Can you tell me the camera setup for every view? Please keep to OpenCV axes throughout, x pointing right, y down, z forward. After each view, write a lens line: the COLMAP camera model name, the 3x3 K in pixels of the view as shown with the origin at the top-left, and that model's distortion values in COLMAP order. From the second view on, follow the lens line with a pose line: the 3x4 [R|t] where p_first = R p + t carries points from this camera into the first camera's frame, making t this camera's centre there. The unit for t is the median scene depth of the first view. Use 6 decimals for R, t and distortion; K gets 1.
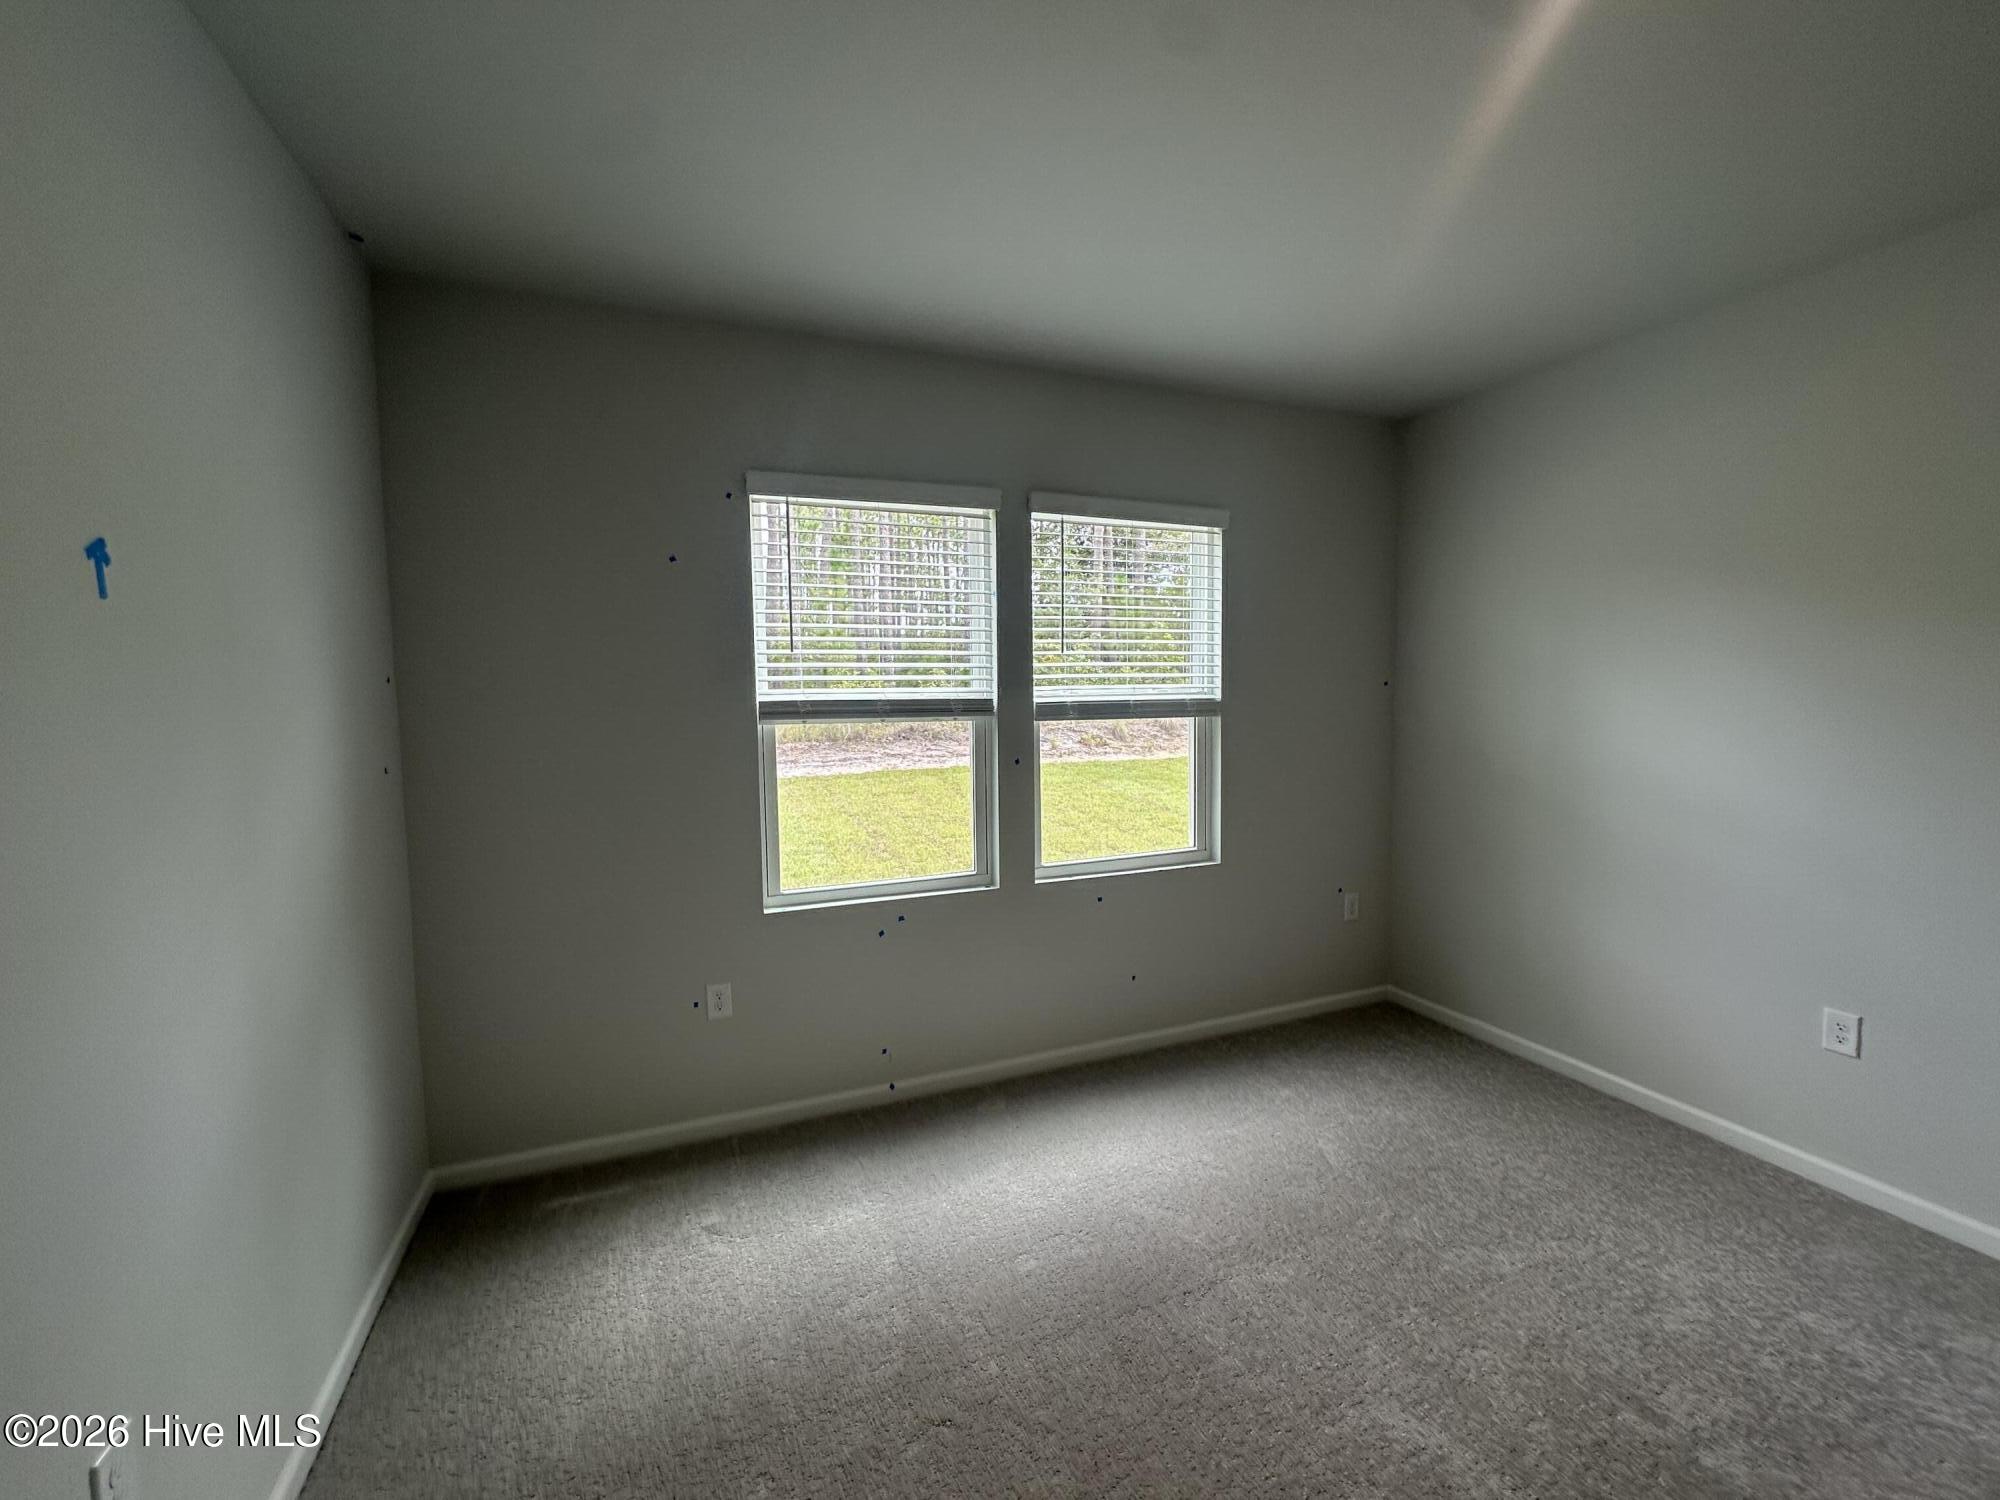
lens RADIAL K [[822.9, 0, 1000.9], [0, 822.9, 755.9], [0, 0, 1]] dist [-0.000011, -0.000462]
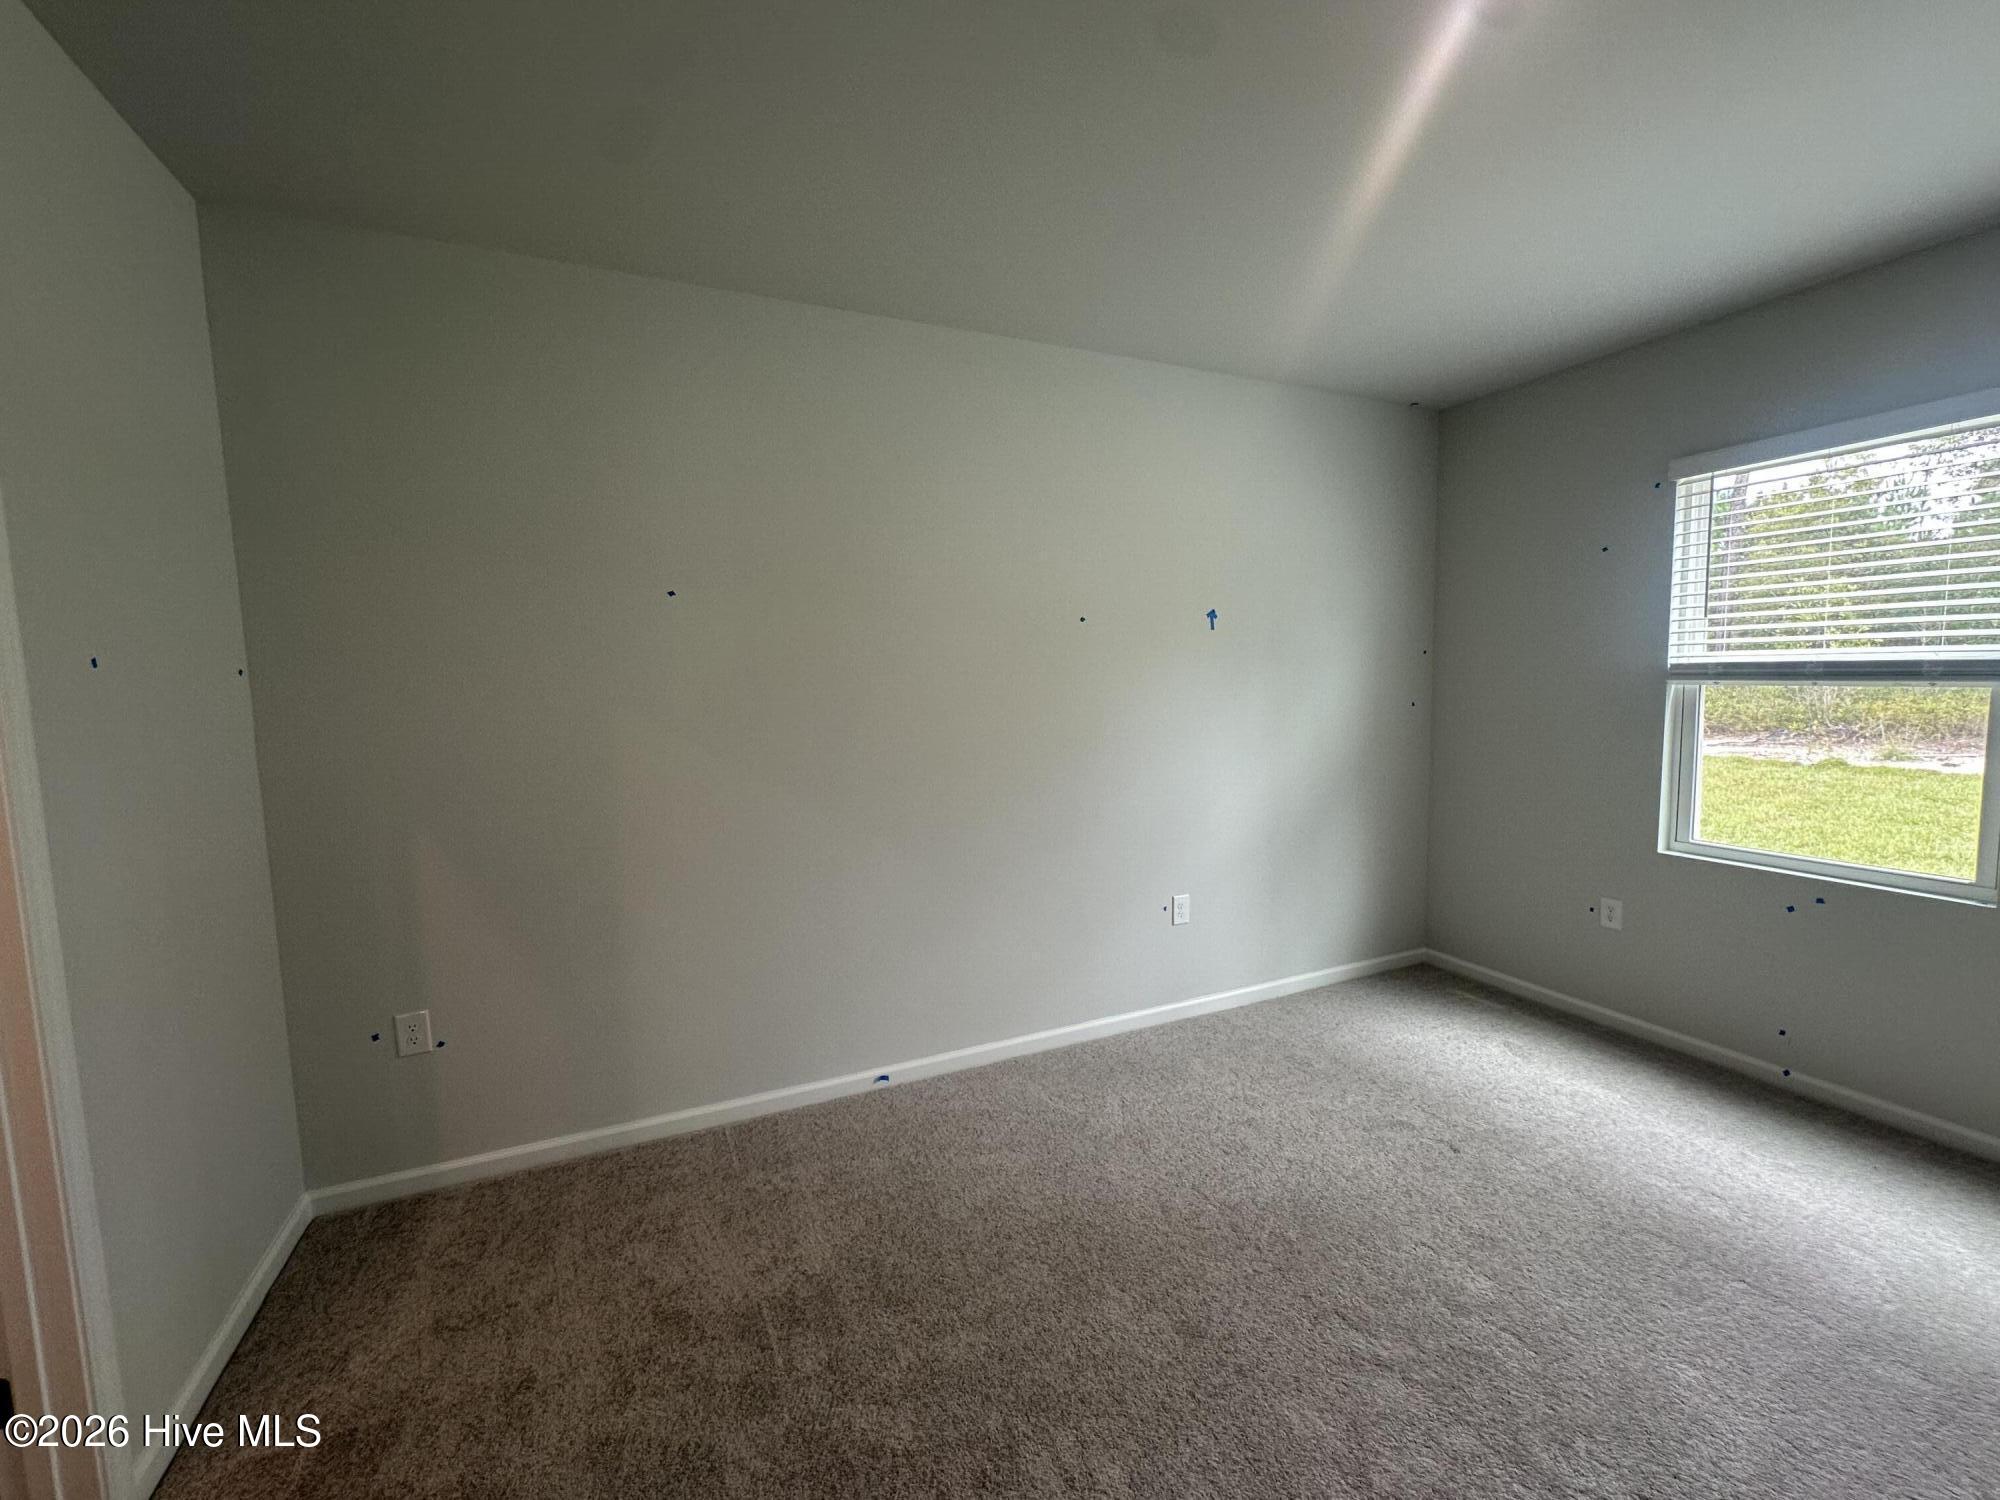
lens RADIAL K [[878.2, 0, 1000.9], [0, 878.2, 740.6], [0, 0, 1]] dist [-0.004231, -0.000131]
pose [[0.049497, 0.090884, -0.994631, 0.857806], [-0.061776, 0.994223, 0.087773, -0.009329], [0.996862, 0.057100, 0.054825, 0.029971]]
